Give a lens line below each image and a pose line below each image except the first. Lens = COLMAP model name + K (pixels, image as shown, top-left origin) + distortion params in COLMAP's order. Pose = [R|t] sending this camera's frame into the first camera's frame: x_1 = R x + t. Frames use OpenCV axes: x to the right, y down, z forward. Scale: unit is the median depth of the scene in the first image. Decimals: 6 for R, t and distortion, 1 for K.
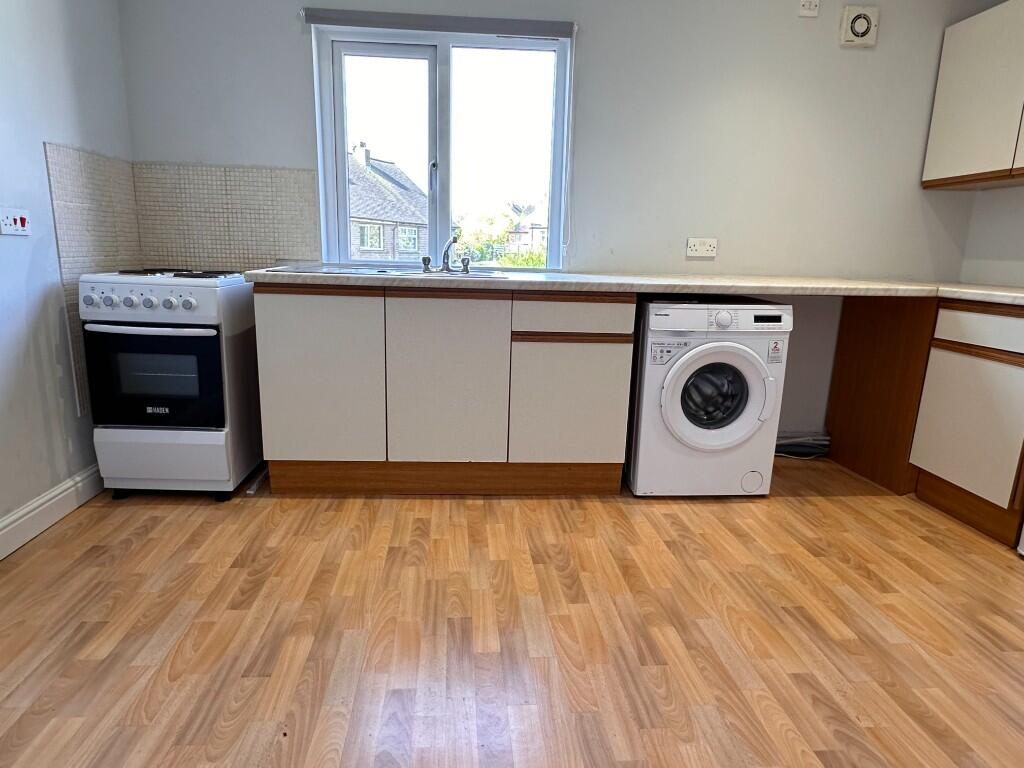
lens RADIAL K [[636.5, 0, 505.8], [0, 636.5, 386.1], [0, 0, 1]] dist [-0.010756, 0.001591]
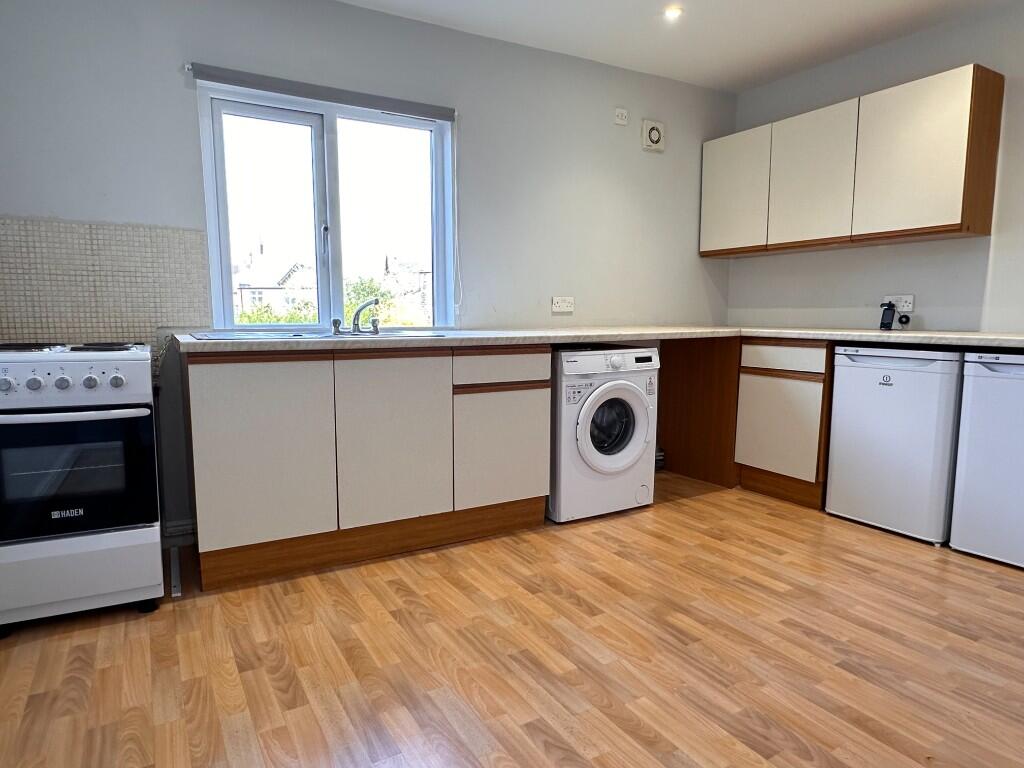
lens RADIAL K [[636.5, 0, 511.8], [0, 636.5, 382.2], [0, 0, 1]] dist [-0.010756, 0.001591]
pose [[0.894209, -0.074462, 0.441414, -0.361194], [0.115686, 0.991011, -0.067182, -0.008187], [-0.432444, 0.111140, 0.894785, 0.004930]]
